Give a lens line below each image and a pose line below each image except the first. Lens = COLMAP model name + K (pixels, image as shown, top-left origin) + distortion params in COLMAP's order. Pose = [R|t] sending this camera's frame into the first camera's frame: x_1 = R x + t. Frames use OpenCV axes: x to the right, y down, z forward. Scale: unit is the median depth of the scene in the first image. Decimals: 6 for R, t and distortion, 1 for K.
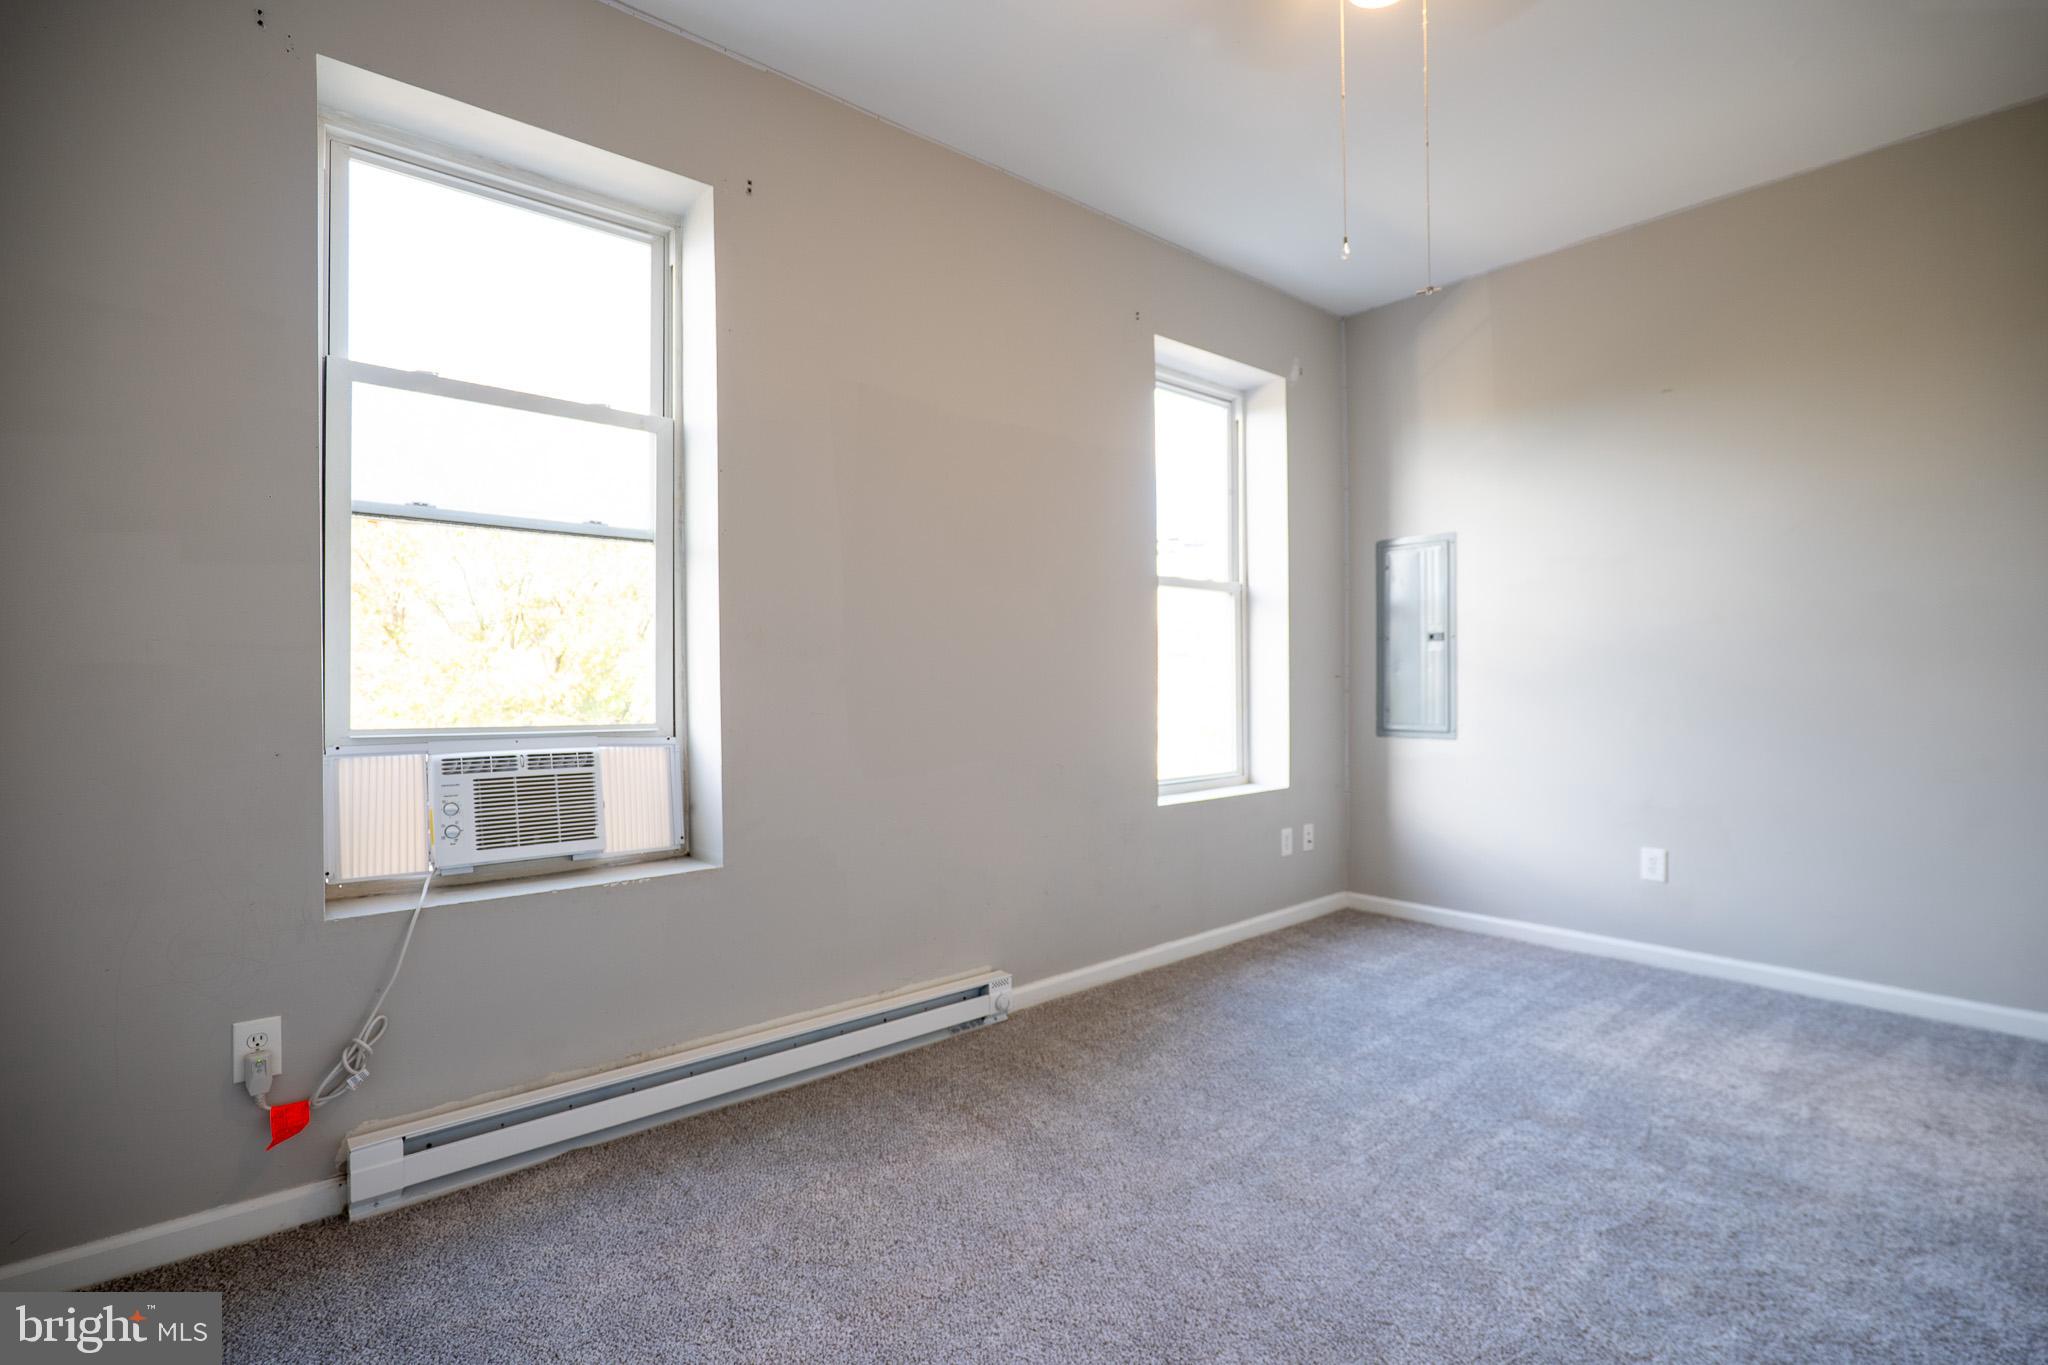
lens RADIAL K [[933.5, 0, 1024.0], [0, 933.5, 682.5], [0, 0, 1]] dist [-0.002640, -0.000423]
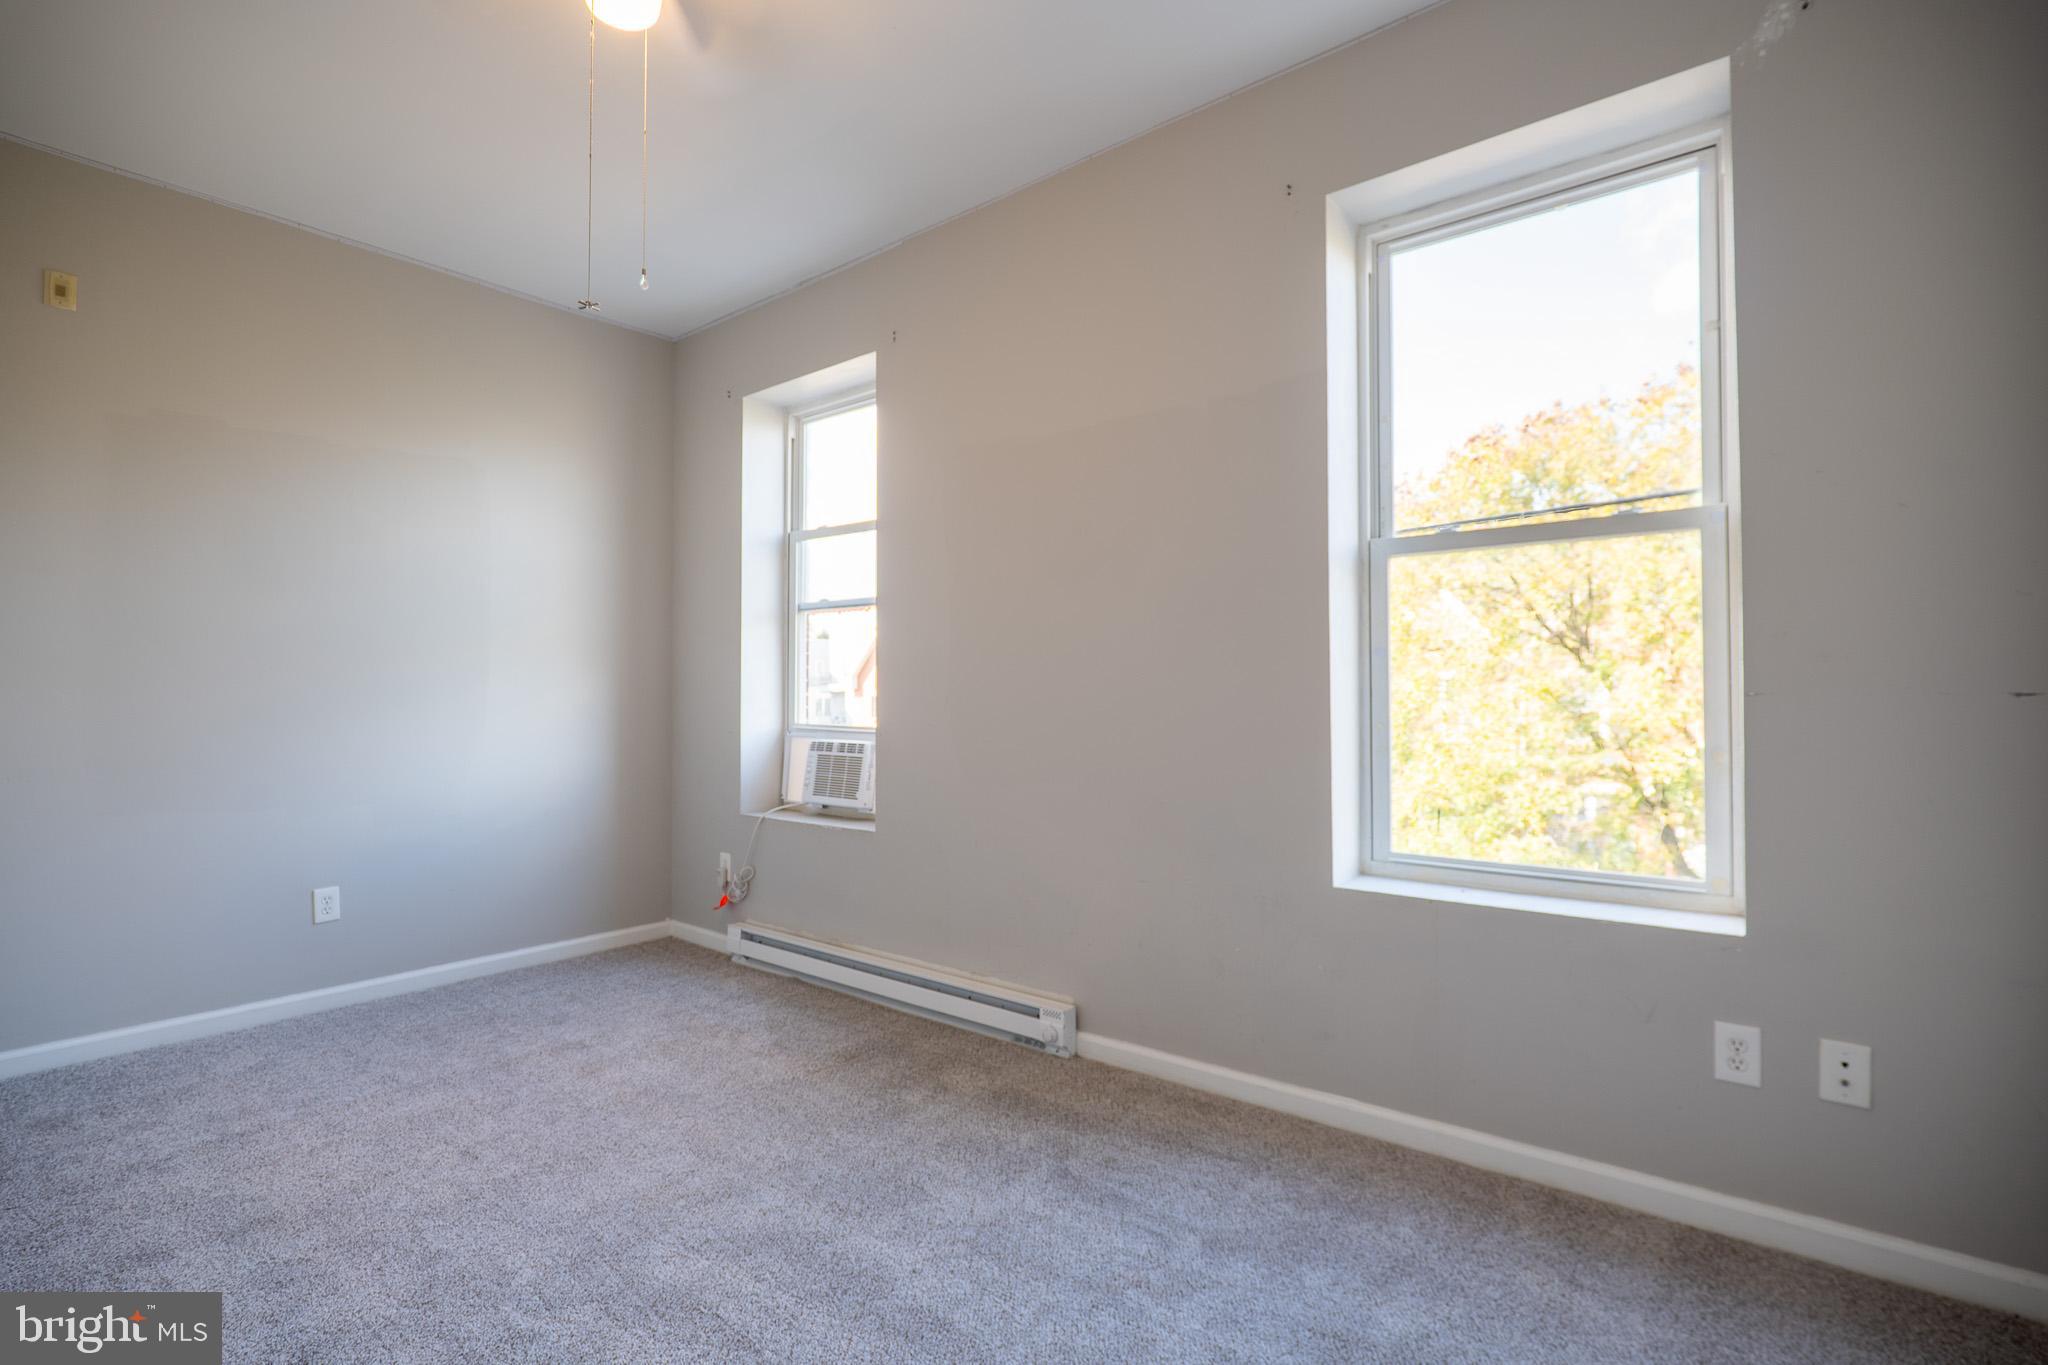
lens RADIAL K [[953.6, 0, 1024.0], [0, 953.6, 682.5], [0, 0, 1]] dist [-0.004537, -0.001138]
pose [[0.189195, -0.008049, -0.981907, 1.074666], [0.001399, 0.999968, -0.007927, -0.014765], [0.981939, 0.000126, 0.189200, 0.898992]]
